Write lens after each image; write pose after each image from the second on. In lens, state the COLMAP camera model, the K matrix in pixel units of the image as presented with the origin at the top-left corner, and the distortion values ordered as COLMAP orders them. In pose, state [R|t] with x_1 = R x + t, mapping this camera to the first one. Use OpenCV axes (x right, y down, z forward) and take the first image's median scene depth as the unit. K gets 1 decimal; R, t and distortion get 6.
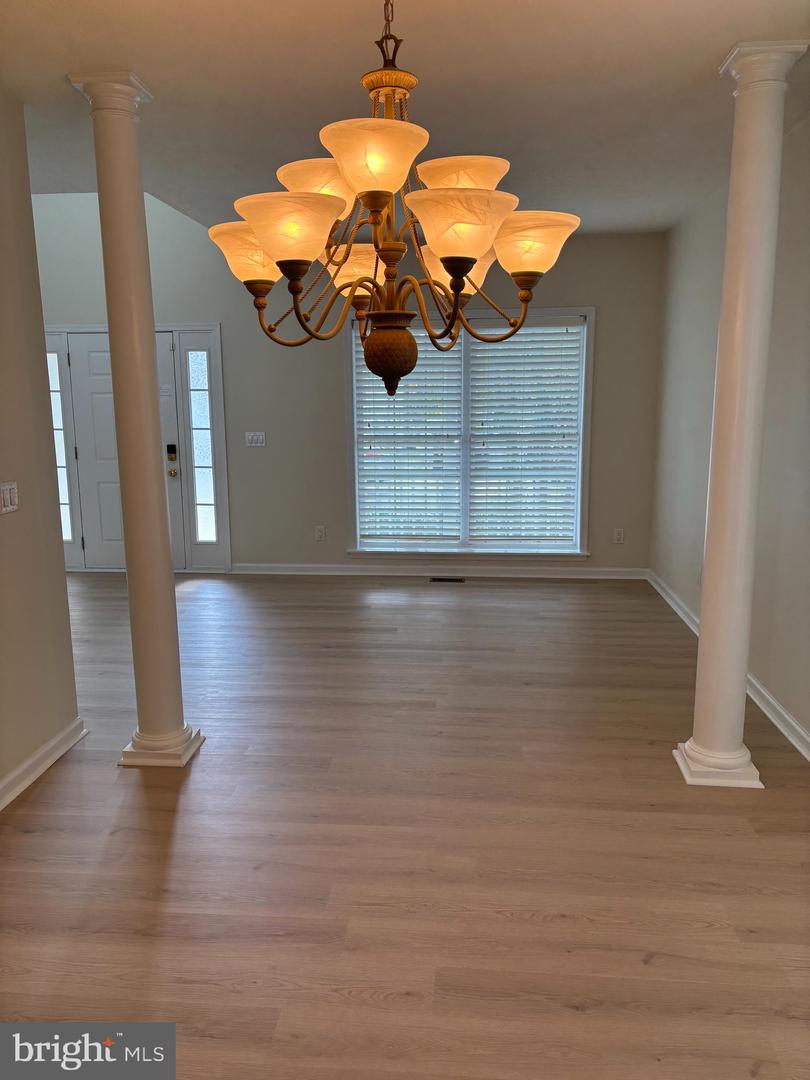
lens RADIAL K [[819.6, 0, 409.0], [0, 819.6, 543.1], [0, 0, 1]] dist [0.024790, -0.008676]
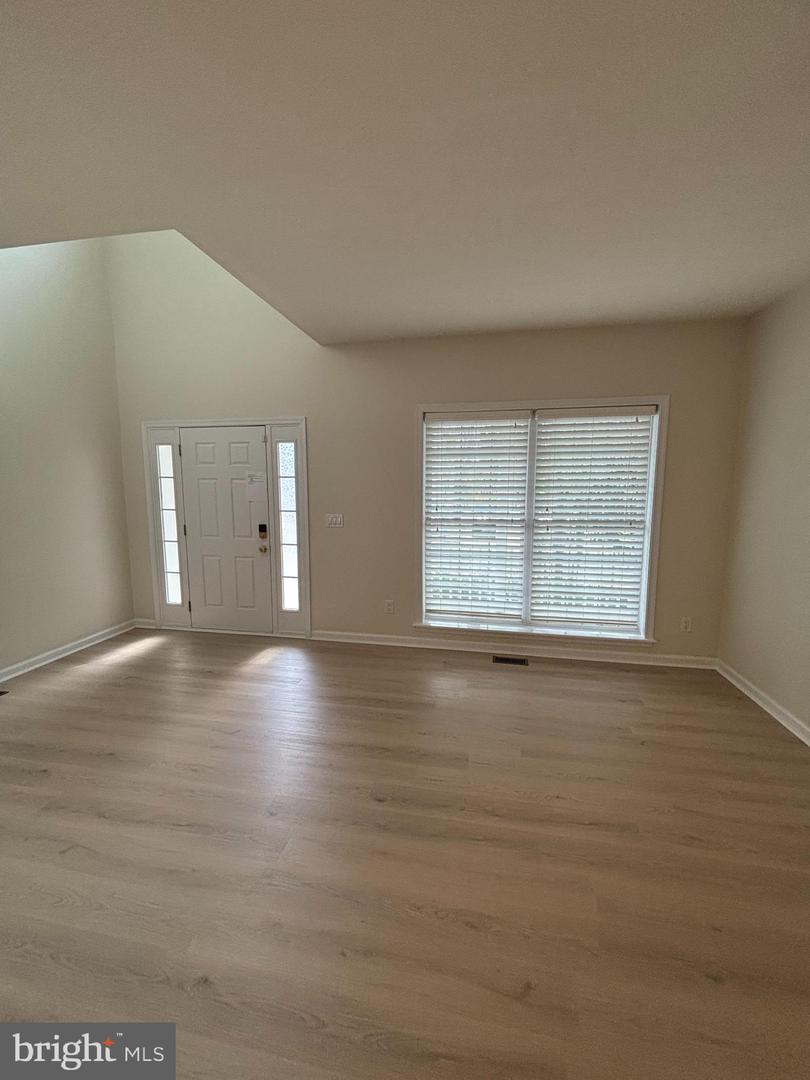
lens RADIAL K [[438.3, 0, 404.0], [0, 438.3, 541.3], [0, 0, 1]] dist [-0.003784, 0.003495]
pose [[0.993621, 0.021103, -0.110776, -0.026319], [-0.027741, 0.997889, -0.058723, -0.066577], [0.109303, 0.061422, 0.992109, 0.423125]]
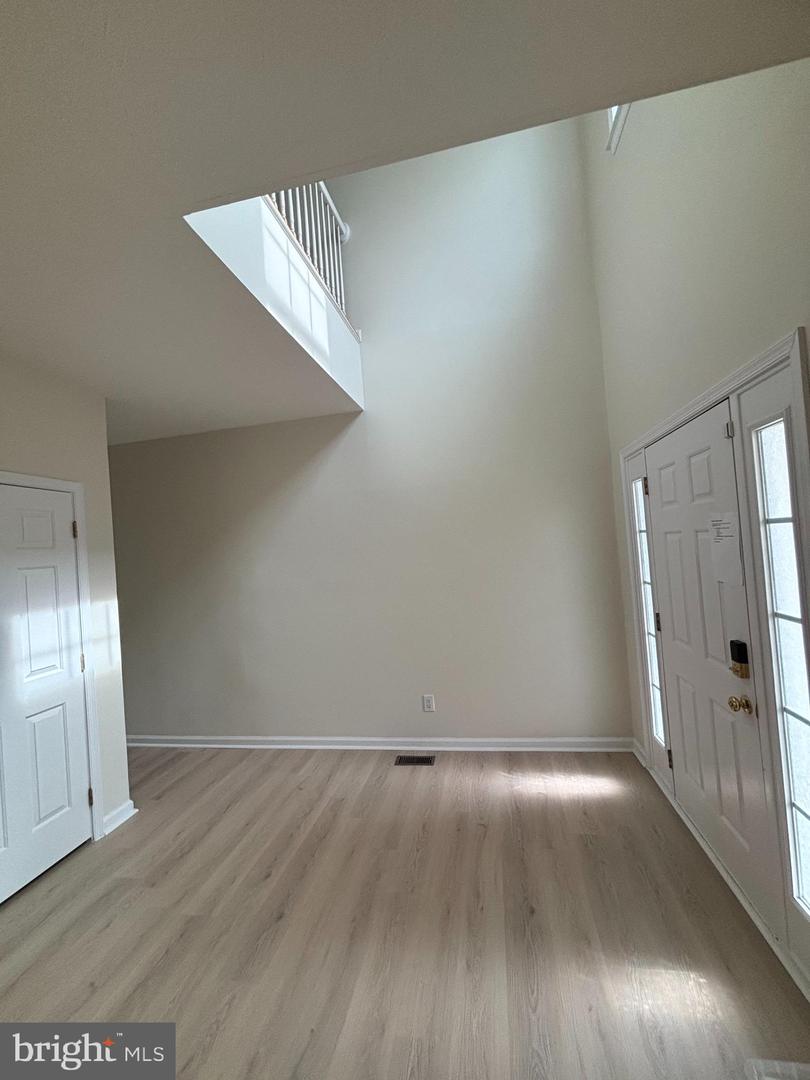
lens RADIAL K [[438.3, 0, 404.0], [0, 438.3, 541.3], [0, 0, 1]] dist [-0.003784, 0.003495]
pose [[-0.099657, -0.003579, -0.995015, -0.029486], [-0.114812, 0.993356, 0.007926, -0.157408], [0.988376, 0.115029, -0.099405, 0.842898]]
